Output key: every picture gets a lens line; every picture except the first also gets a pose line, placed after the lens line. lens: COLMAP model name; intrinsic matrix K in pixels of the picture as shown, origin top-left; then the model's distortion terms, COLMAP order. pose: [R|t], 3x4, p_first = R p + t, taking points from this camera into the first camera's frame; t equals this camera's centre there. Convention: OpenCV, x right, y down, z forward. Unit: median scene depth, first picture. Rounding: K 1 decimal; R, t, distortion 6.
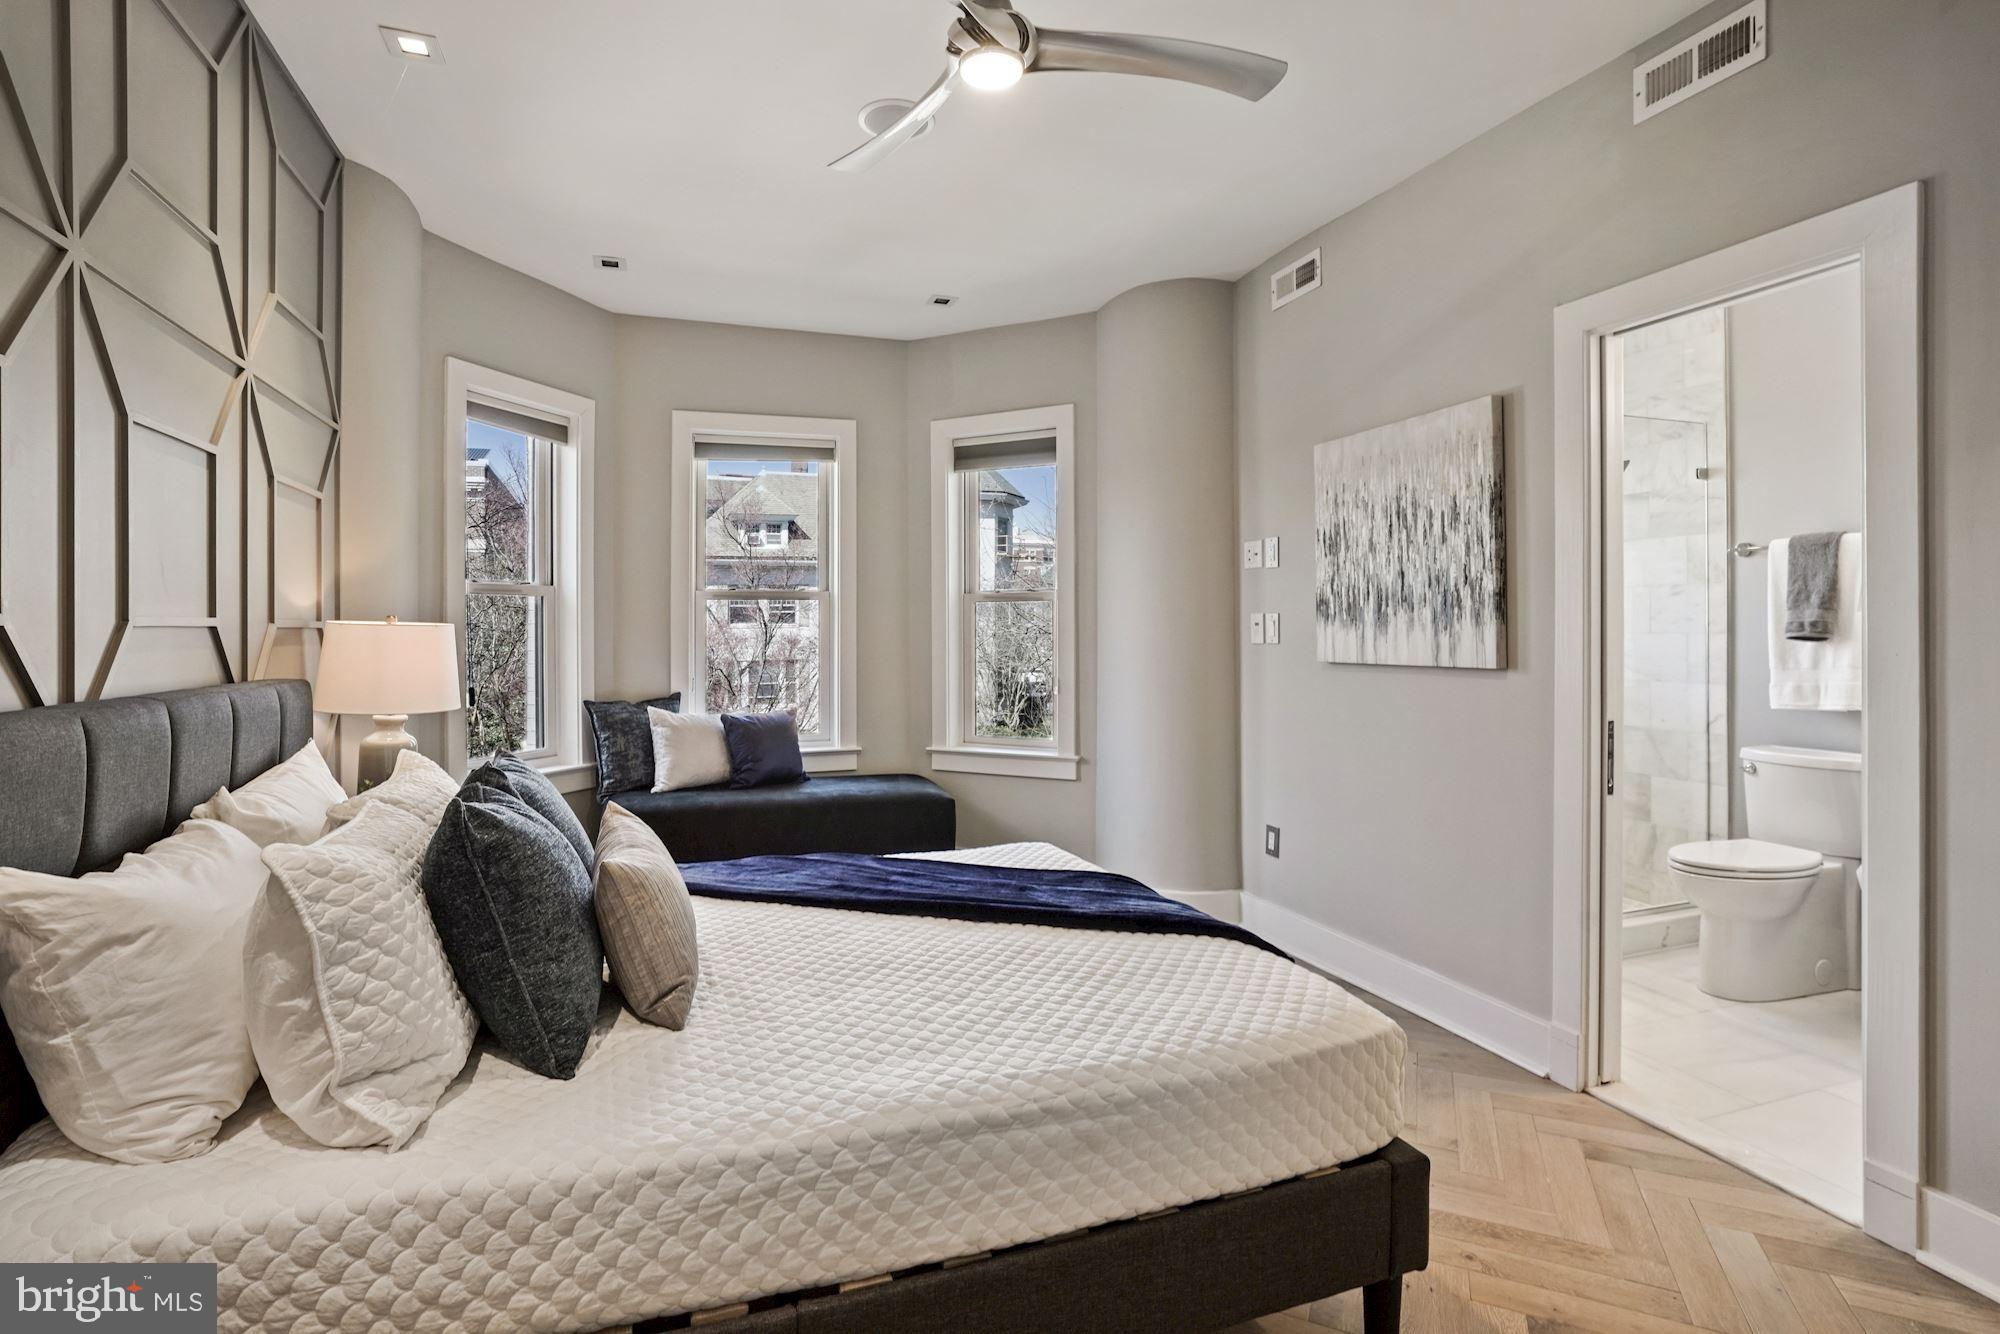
lens RADIAL K [[934.5, 0, 986.4], [0, 934.5, 621.9], [0, 0, 1]] dist [-0.018282, 0.002462]
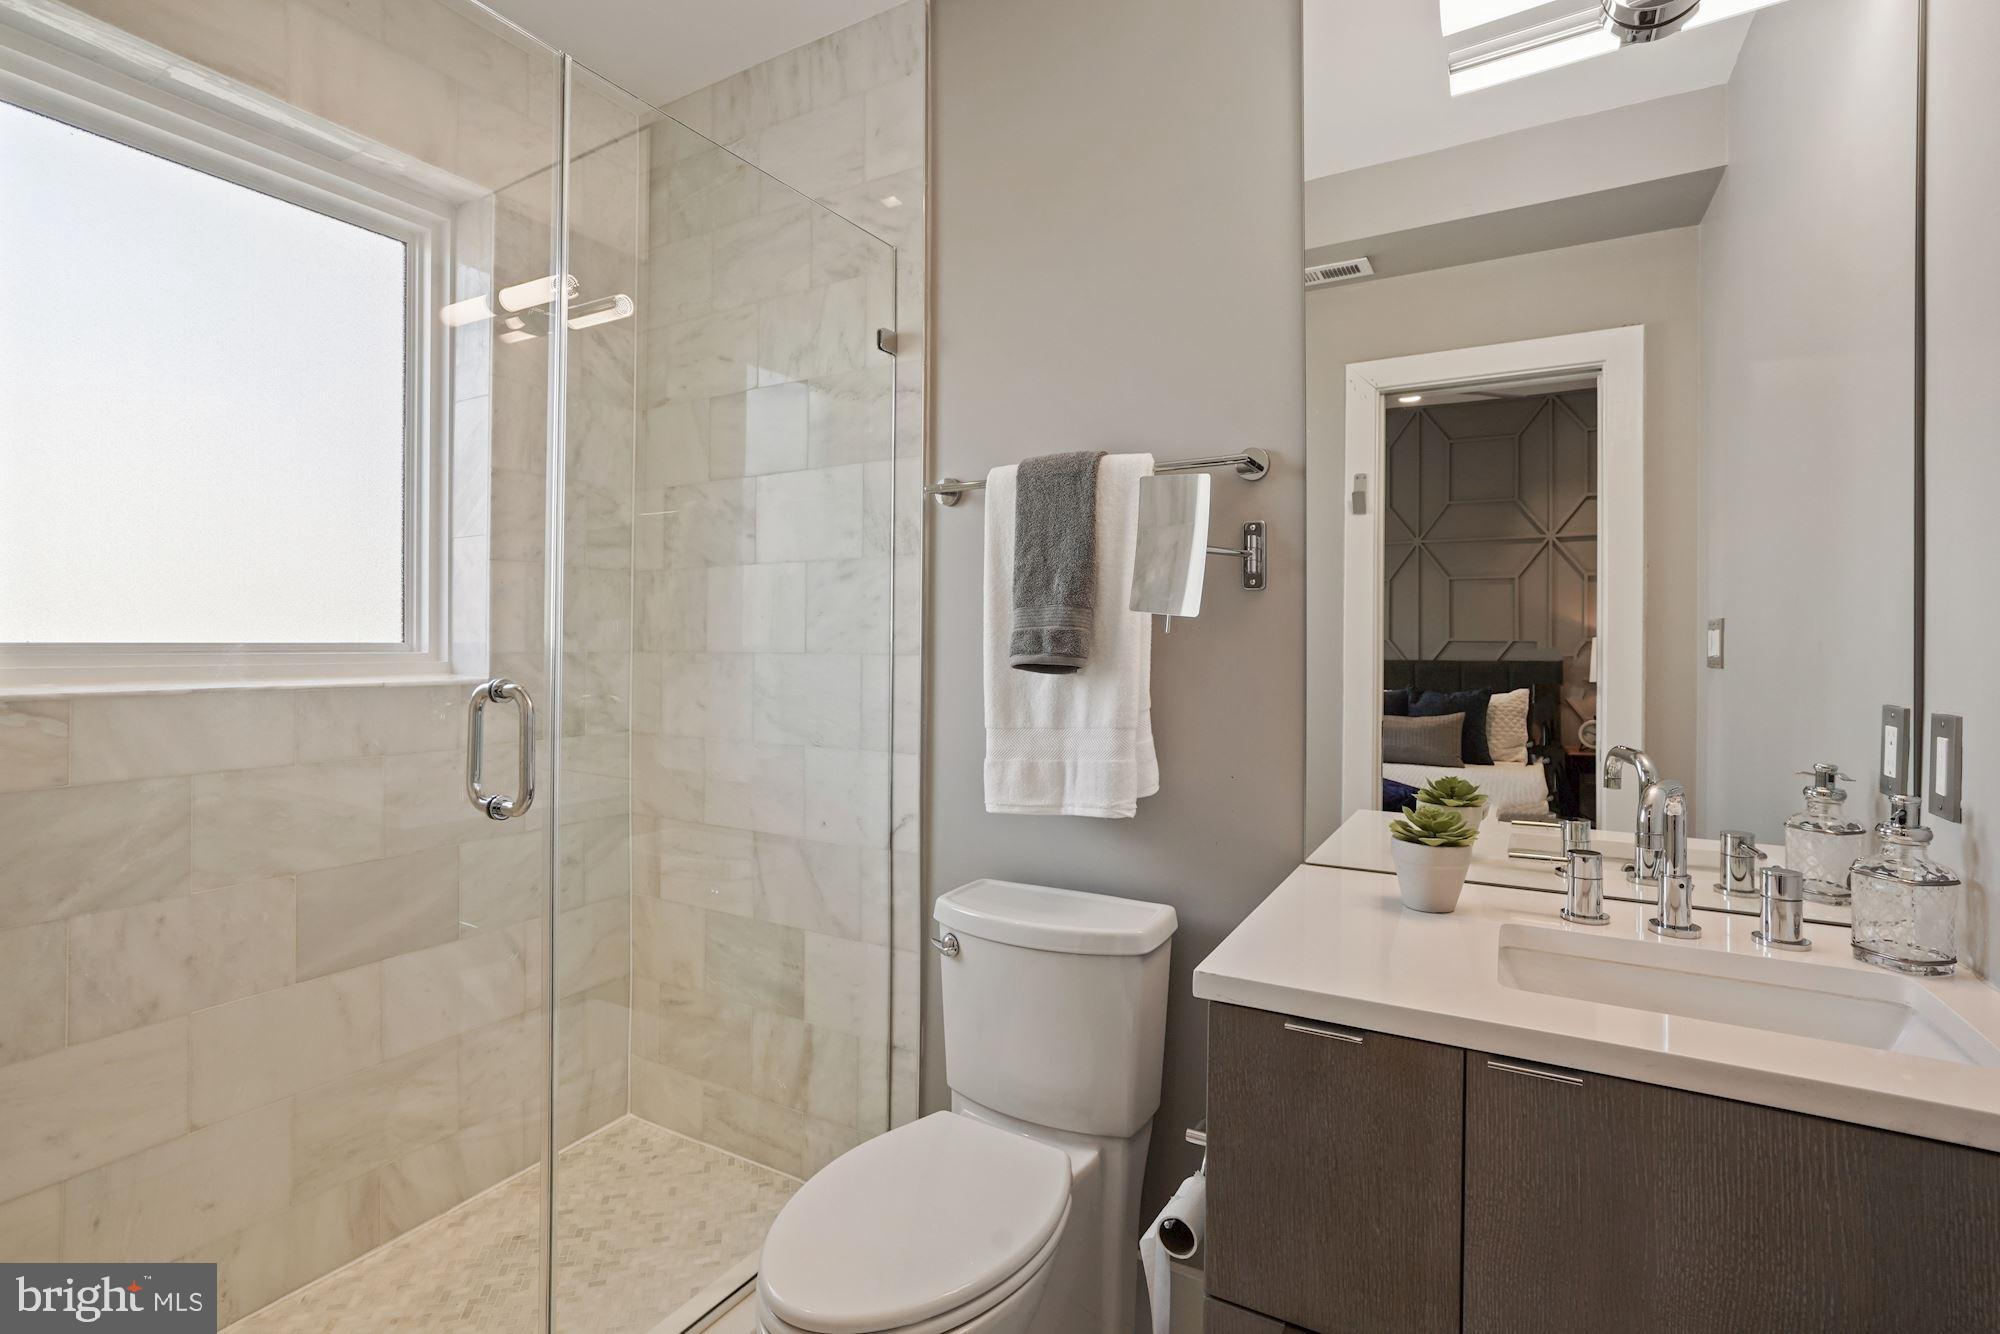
lens RADIAL K [[934.5, 0, 993.7], [0, 934.5, 651.8], [0, 0, 1]] dist [-0.018282, 0.002462]
pose [[0.762894, -0.003597, 0.646514, 0.526998], [-0.009510, 0.999814, 0.016784, 0.002080], [-0.646454, -0.018952, 0.762718, 0.614306]]
